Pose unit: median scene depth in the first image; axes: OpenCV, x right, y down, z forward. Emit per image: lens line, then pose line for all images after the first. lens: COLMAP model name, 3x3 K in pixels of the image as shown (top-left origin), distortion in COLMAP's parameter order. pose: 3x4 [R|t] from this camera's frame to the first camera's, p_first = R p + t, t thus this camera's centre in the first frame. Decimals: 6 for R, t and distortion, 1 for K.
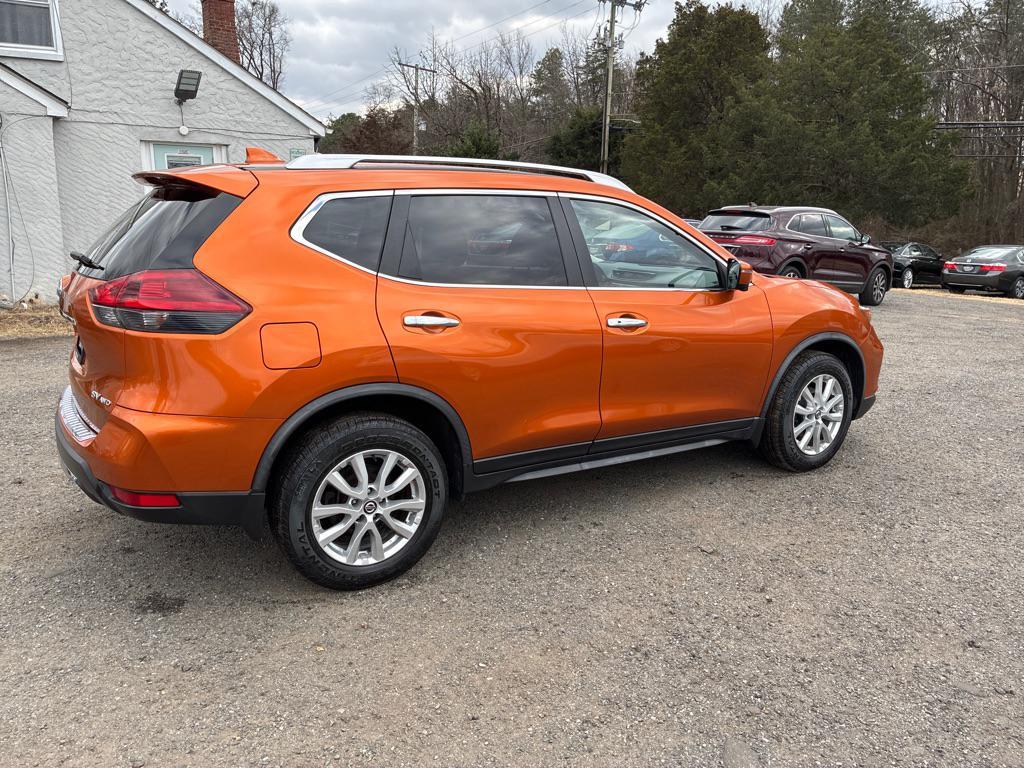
lens RADIAL K [[771.5, 0, 512.0], [0, 771.5, 378.7], [0, 0, 1]] dist [0.044495, -0.055893]
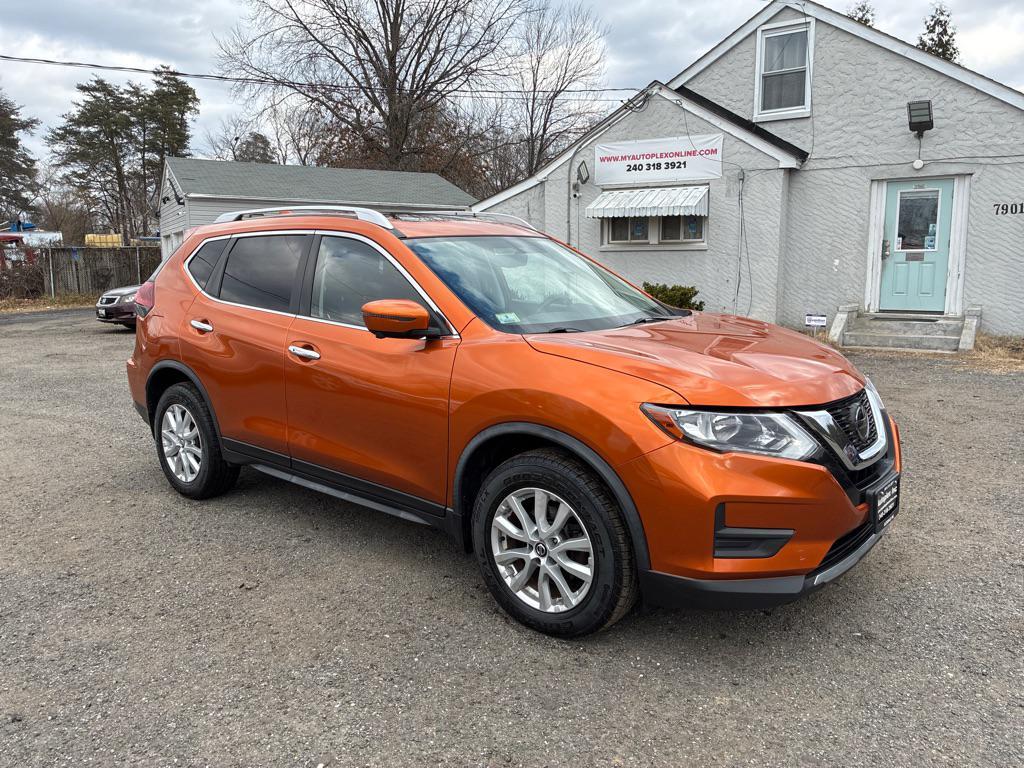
lens RADIAL K [[771.5, 0, 512.0], [0, 771.5, 378.7], [0, 0, 1]] dist [0.044495, -0.055893]
pose [[0.309470, 0.144740, -0.939829, 1.026971], [-0.191145, 0.977643, 0.087623, -0.154225], [0.931500, 0.152527, 0.330218, 0.777944]]
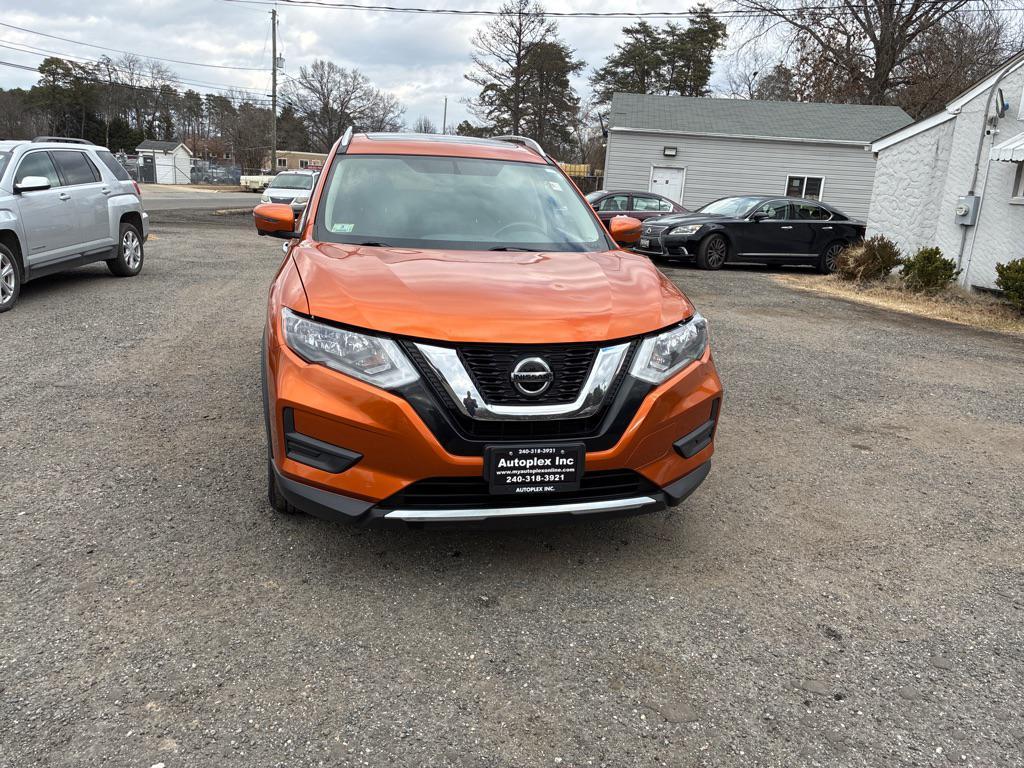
lens RADIAL K [[758.0, 0, 512.0], [0, 758.0, 384.0], [0, 0, 1]] dist [0.034731, -0.031980]
pose [[-0.321521, 0.223695, -0.920100, 1.038741], [-0.252901, 0.916110, 0.311099, -0.294072], [0.912505, 0.332719, -0.237976, 1.435382]]
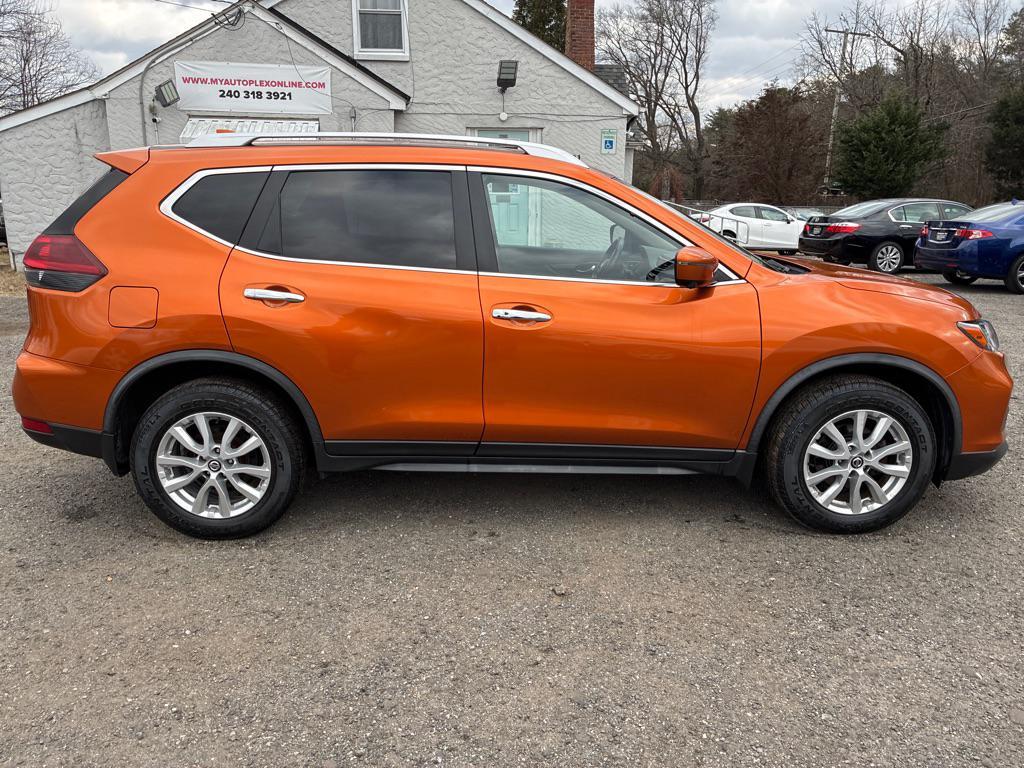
lens RADIAL K [[771.5, 0, 512.0], [0, 771.5, 378.7], [0, 0, 1]] dist [0.044495, -0.055893]
pose [[0.860662, 0.120216, -0.494782, 0.491928], [-0.108638, 0.992709, 0.052222, -0.038235], [0.497453, 0.008807, 0.867446, 0.198153]]
